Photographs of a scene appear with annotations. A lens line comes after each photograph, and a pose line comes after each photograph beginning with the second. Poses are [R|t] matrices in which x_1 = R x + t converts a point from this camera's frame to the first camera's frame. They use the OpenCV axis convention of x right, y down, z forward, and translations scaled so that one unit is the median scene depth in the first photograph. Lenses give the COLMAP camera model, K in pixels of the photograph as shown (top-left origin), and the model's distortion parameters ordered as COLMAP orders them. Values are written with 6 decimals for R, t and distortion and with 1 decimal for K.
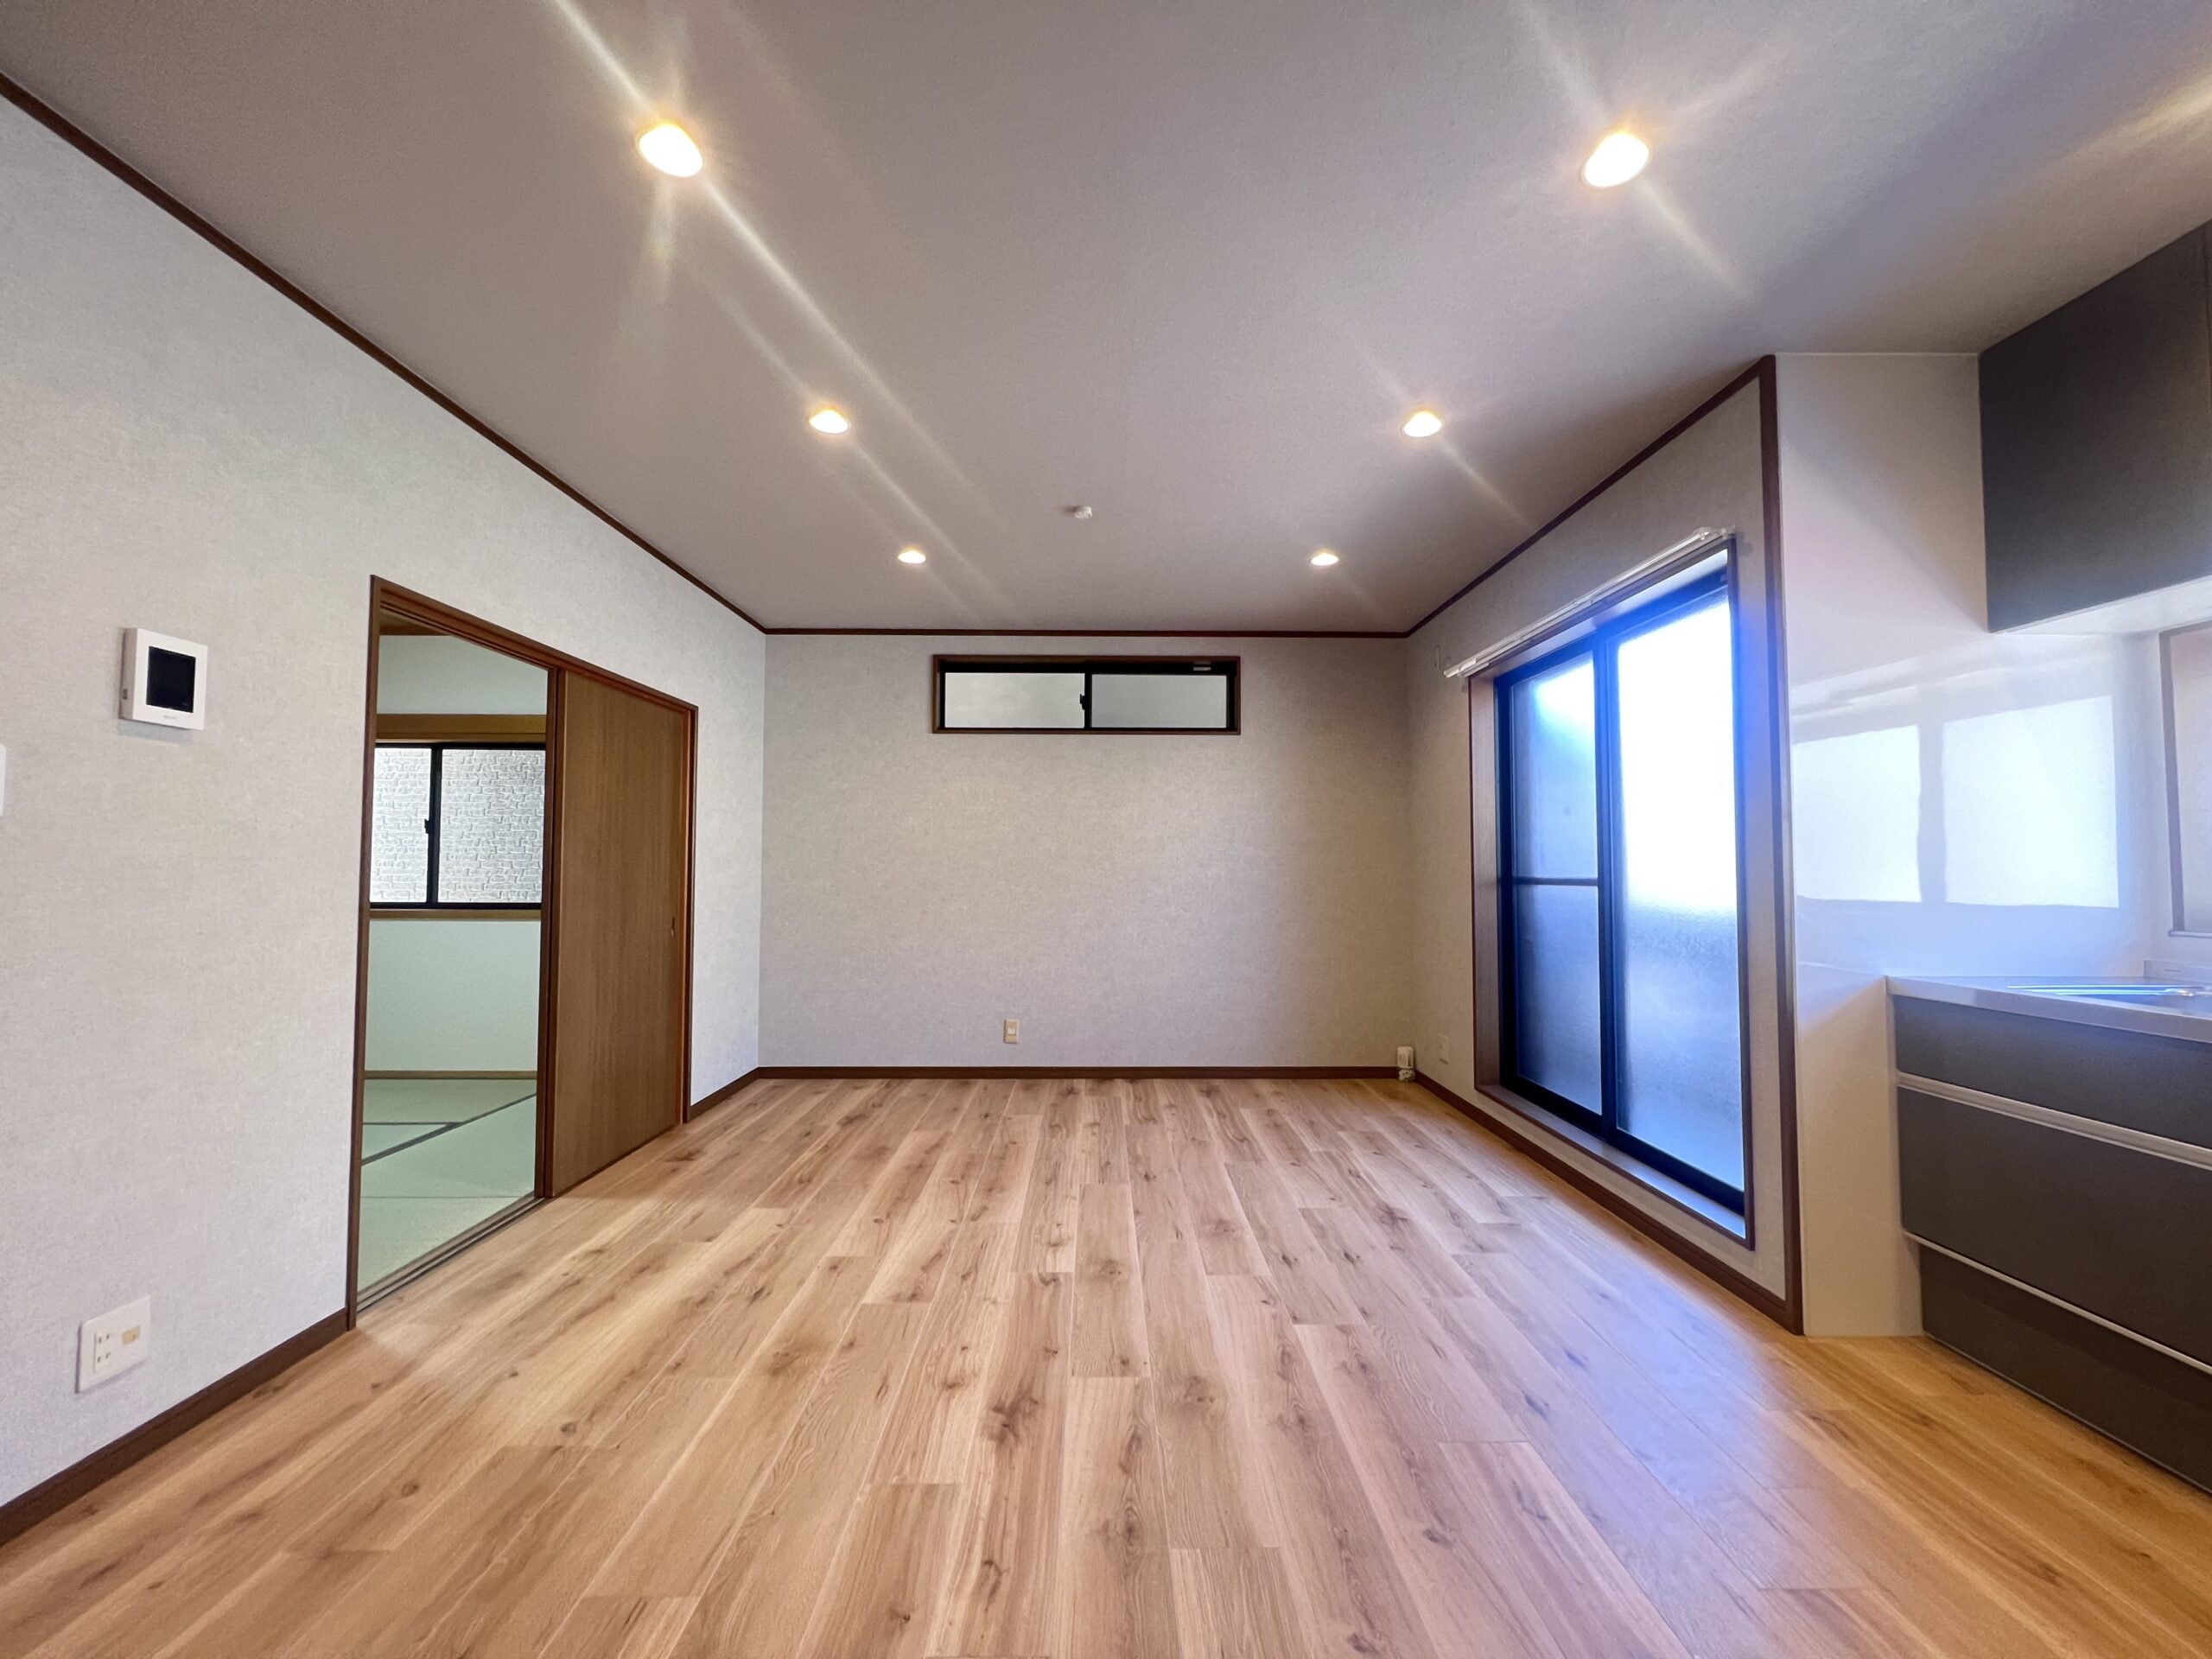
lens RADIAL K [[885.3, 0, 1101.3], [0, 885.3, 835.1], [0, 0, 1]] dist [-0.003137, 0.000609]
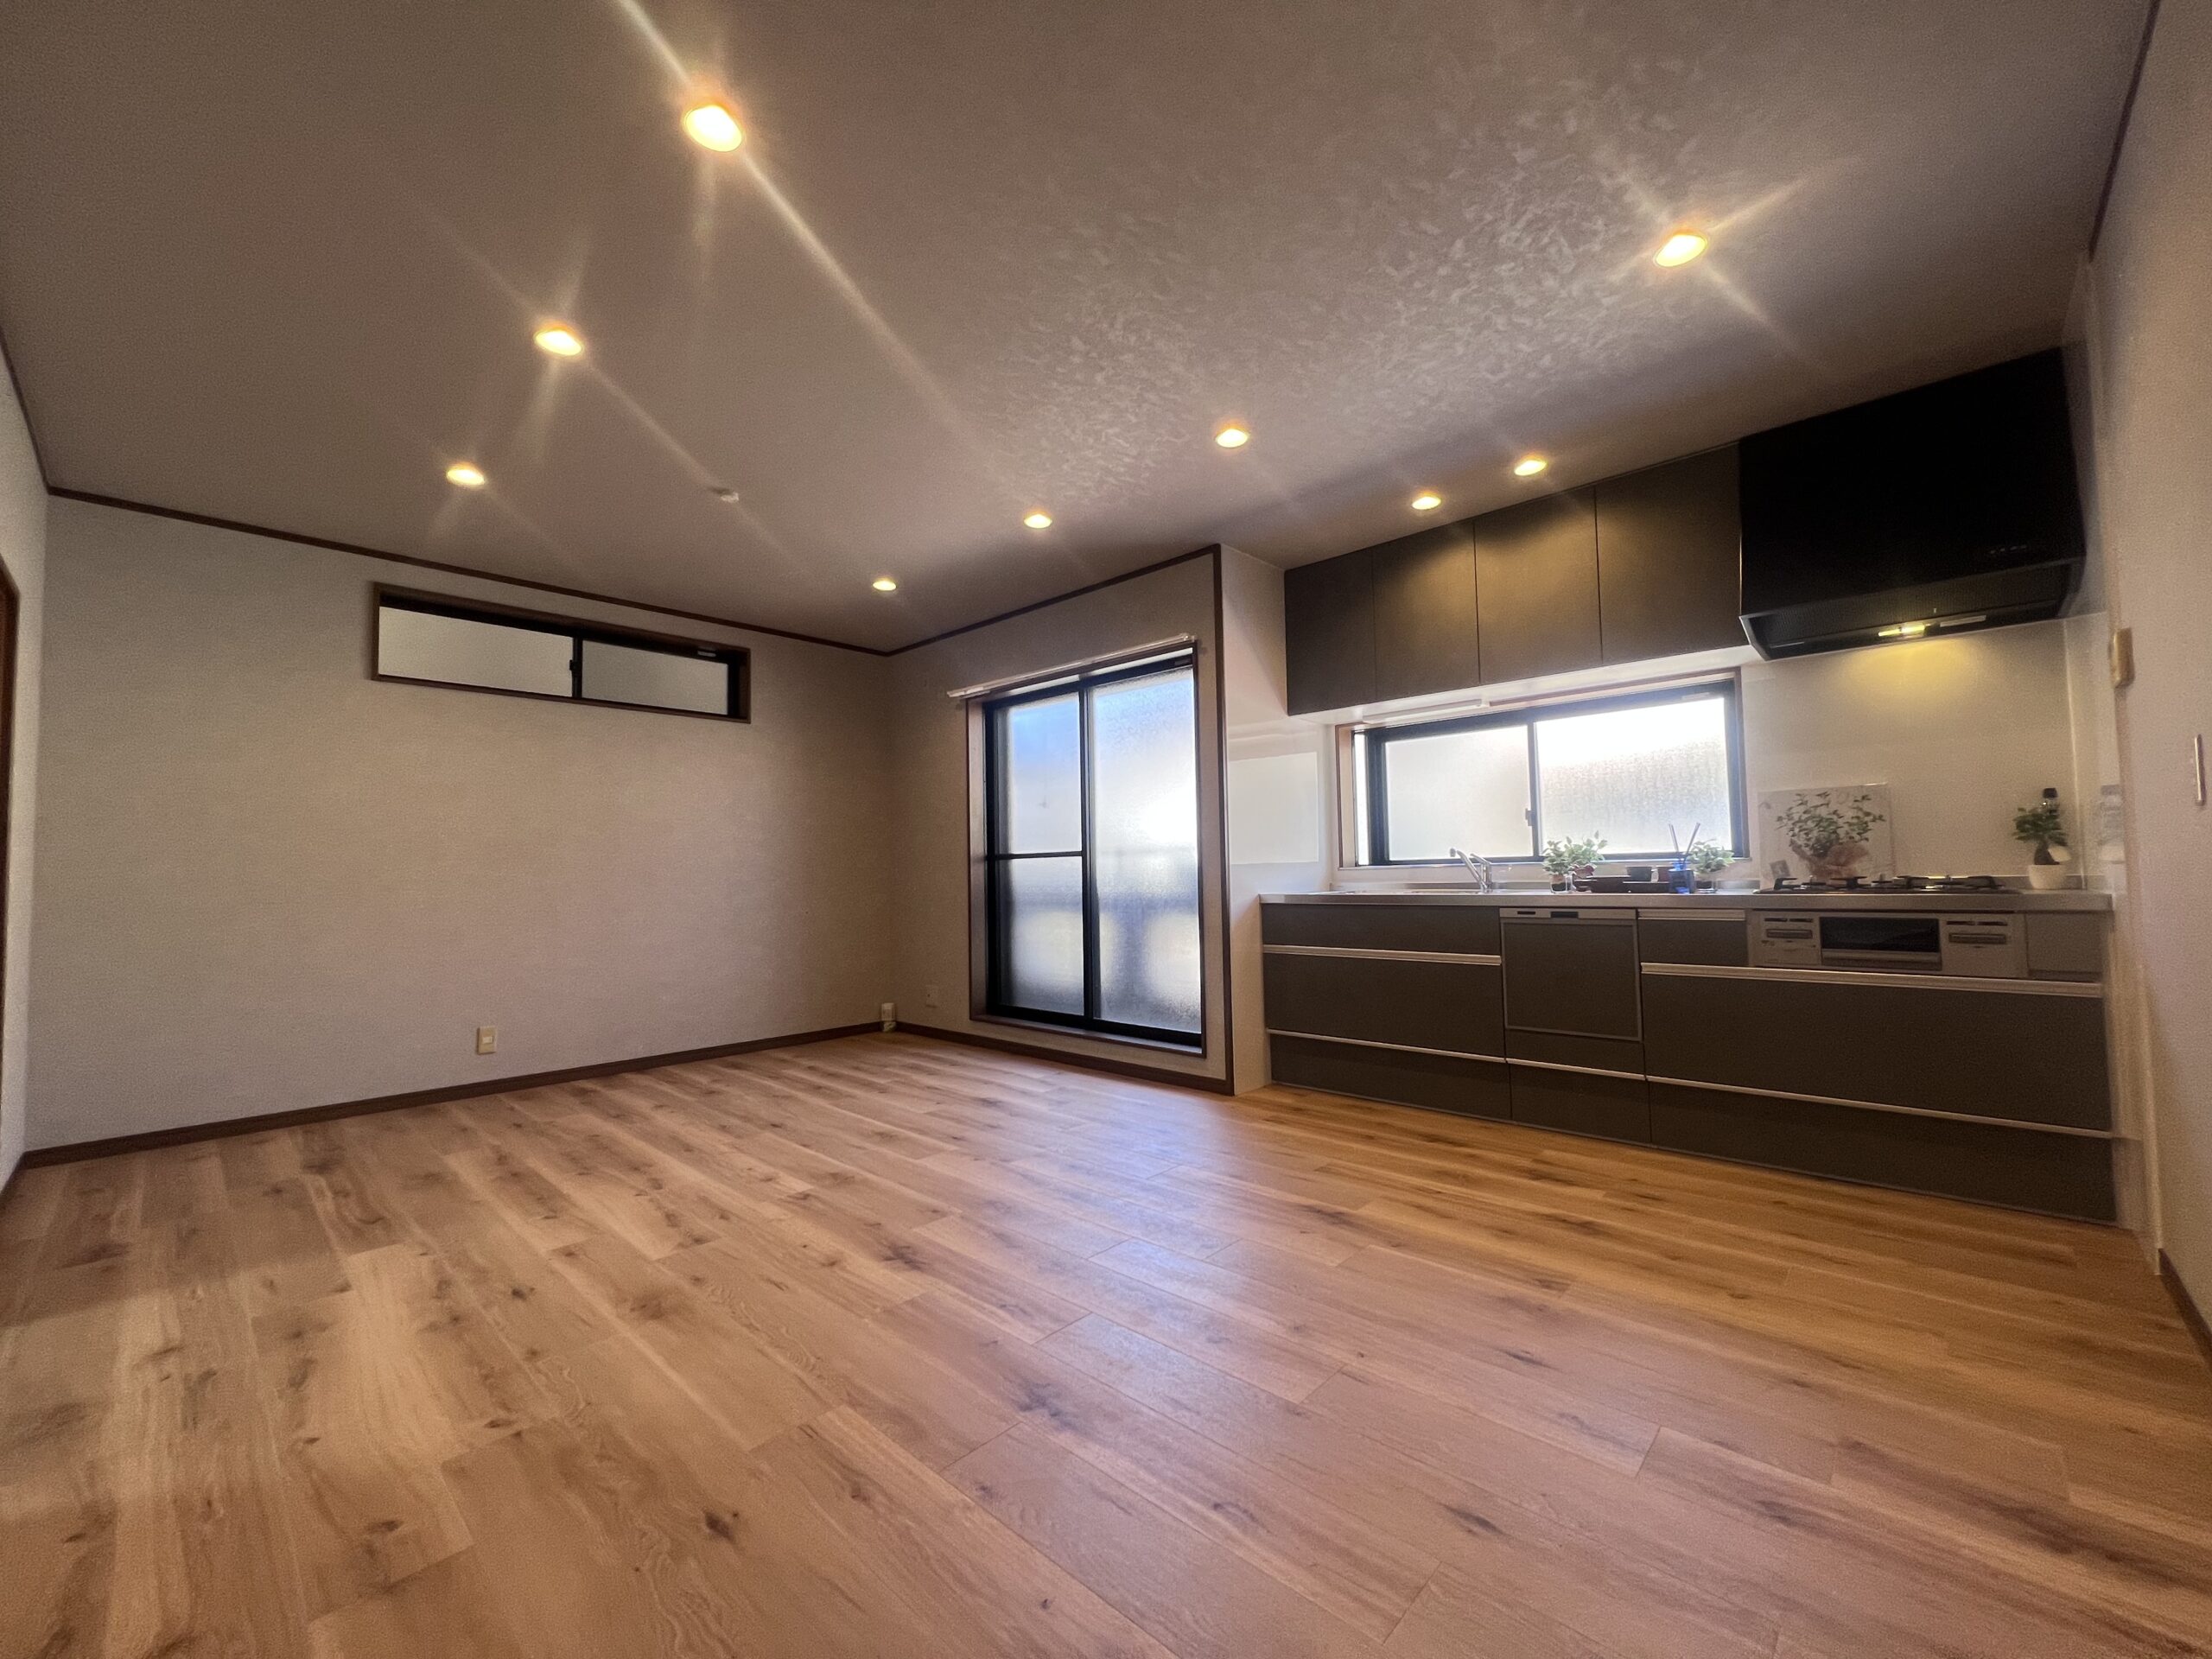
lens RADIAL K [[885.3, 0, 1101.3], [0, 885.3, 835.1], [0, 0, 1]] dist [-0.003137, 0.000609]
pose [[0.694219, 0.017733, 0.719546, -0.486082], [-0.009779, 0.999837, -0.015205, 0.048075], [-0.719698, 0.003519, 0.694279, -0.037710]]
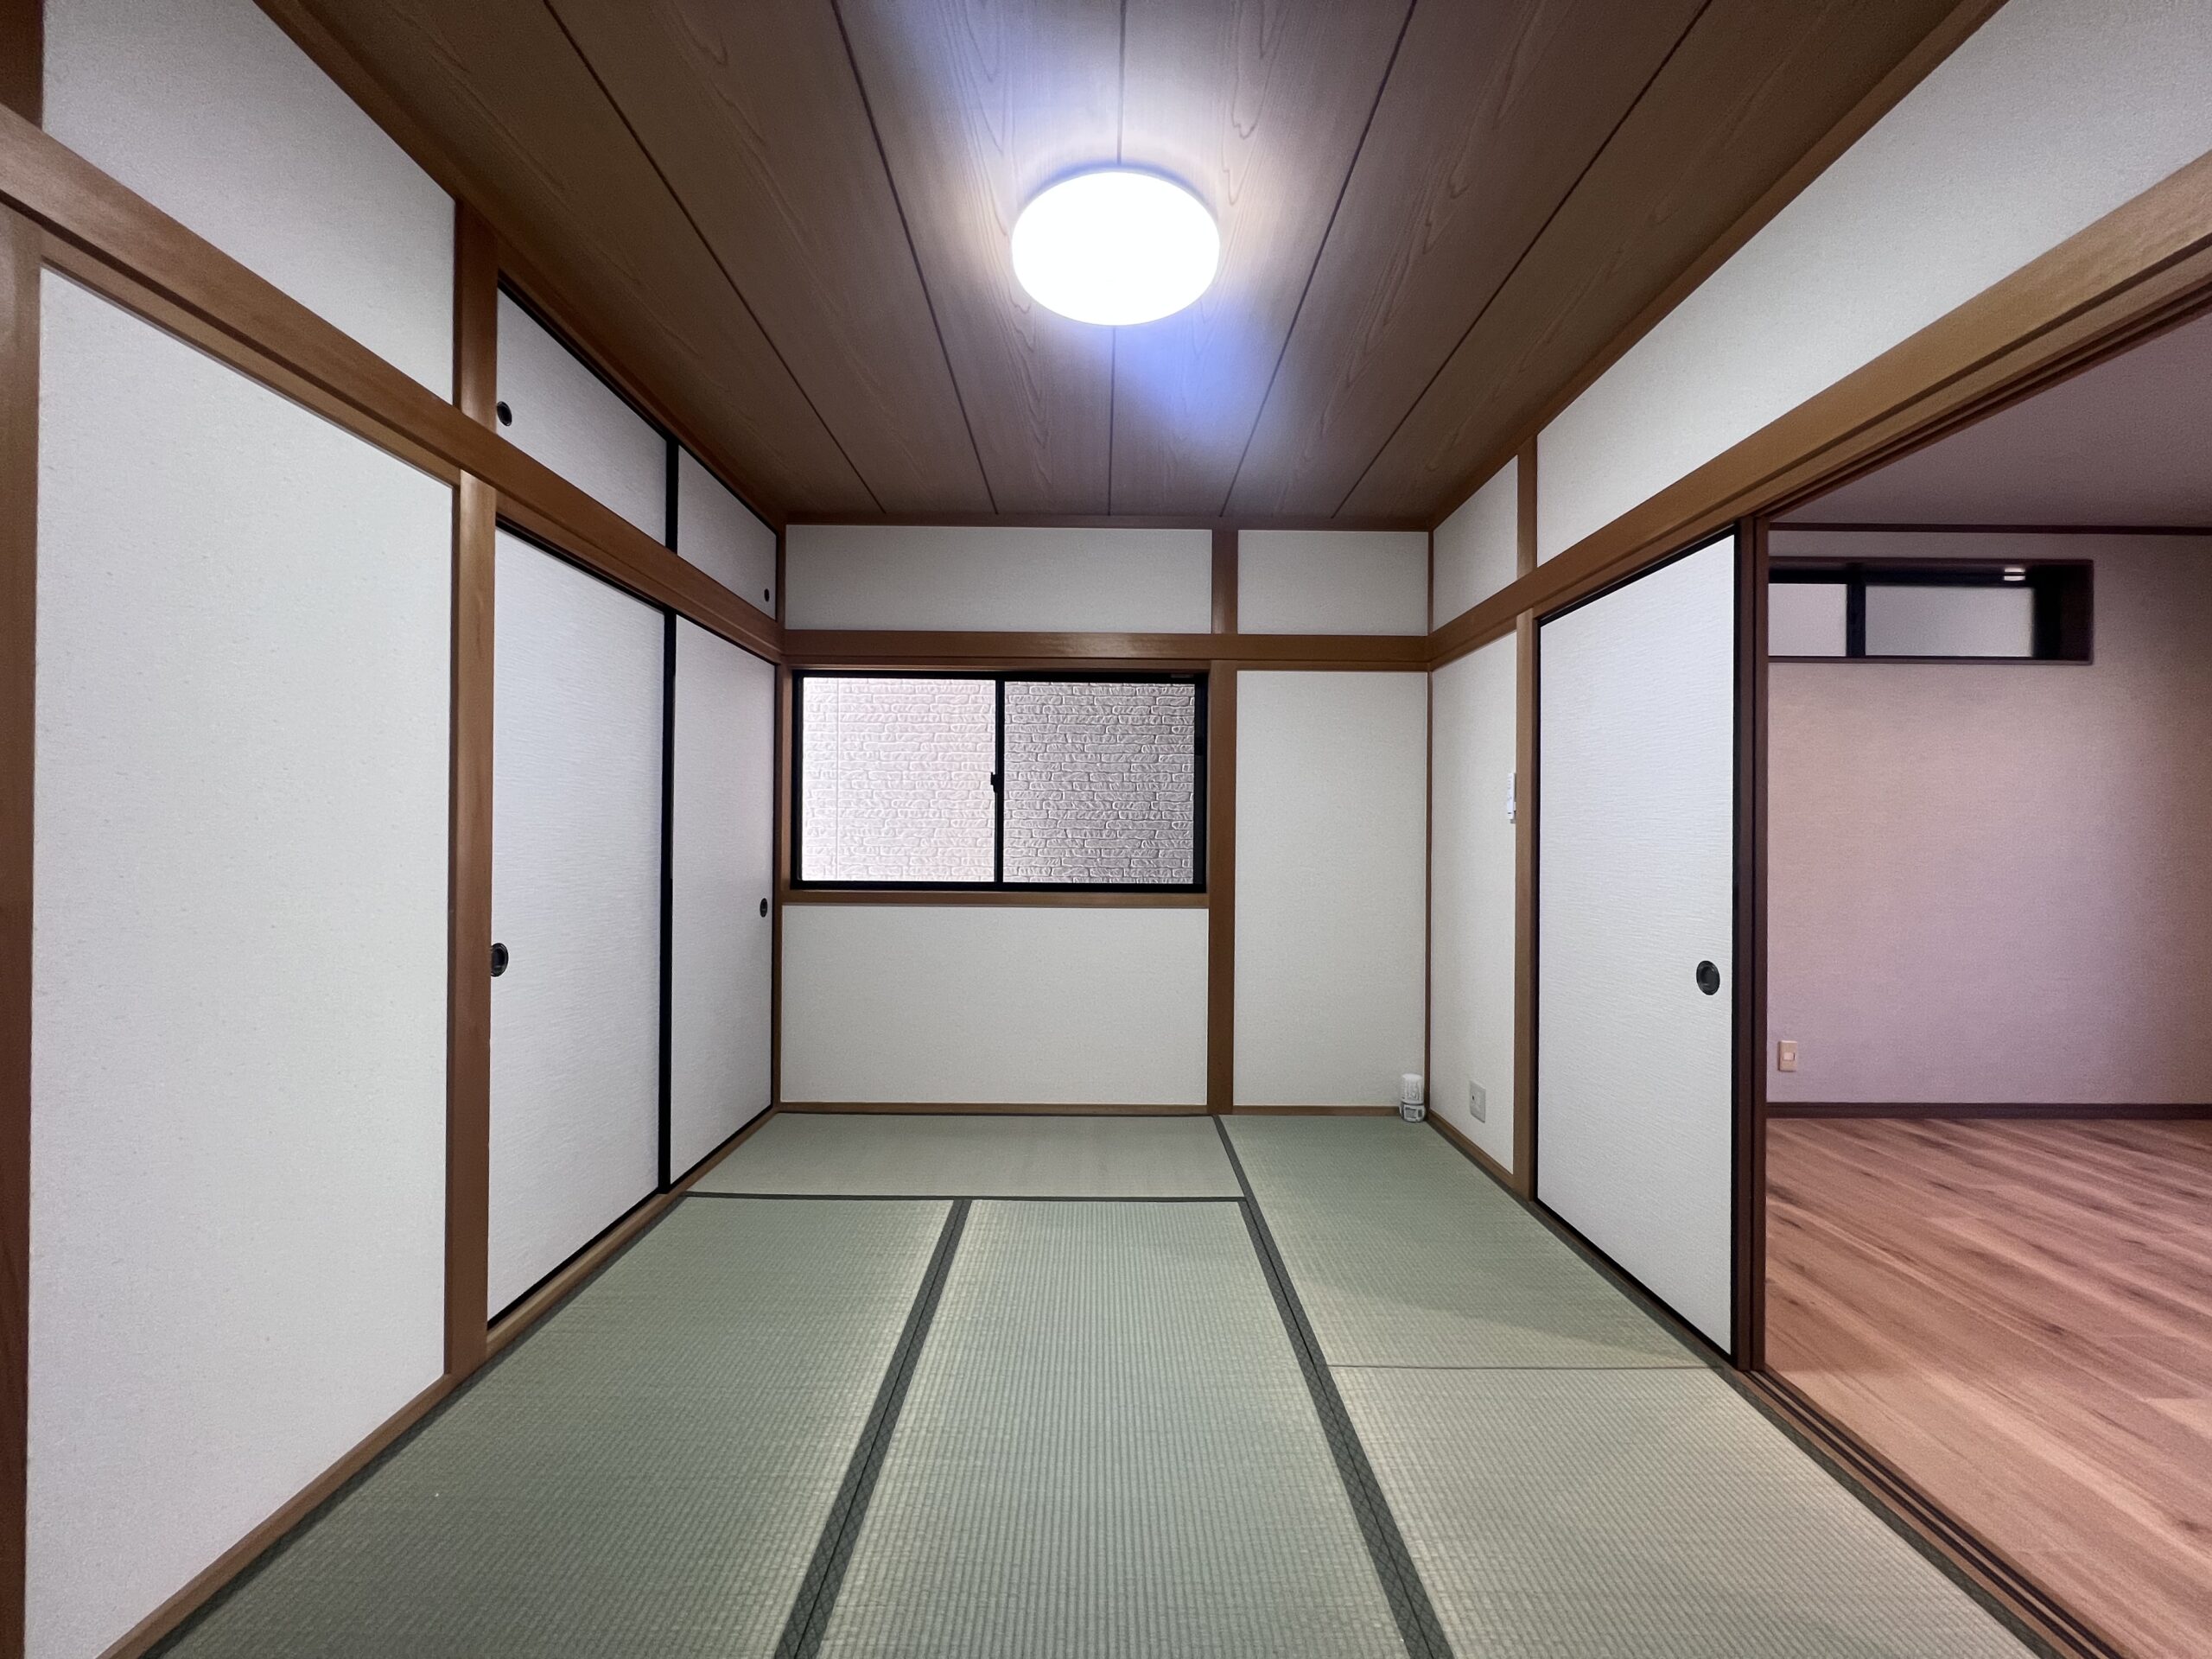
lens RADIAL K [[885.3, 0, 1101.3], [0, 885.3, 835.1], [0, 0, 1]] dist [-0.003137, 0.000609]
pose [[0.999963, 0.004696, -0.007260, -1.080712], [-0.004440, 0.999383, 0.034838, 0.013719], [0.007419, -0.034805, 0.999367, 0.387378]]
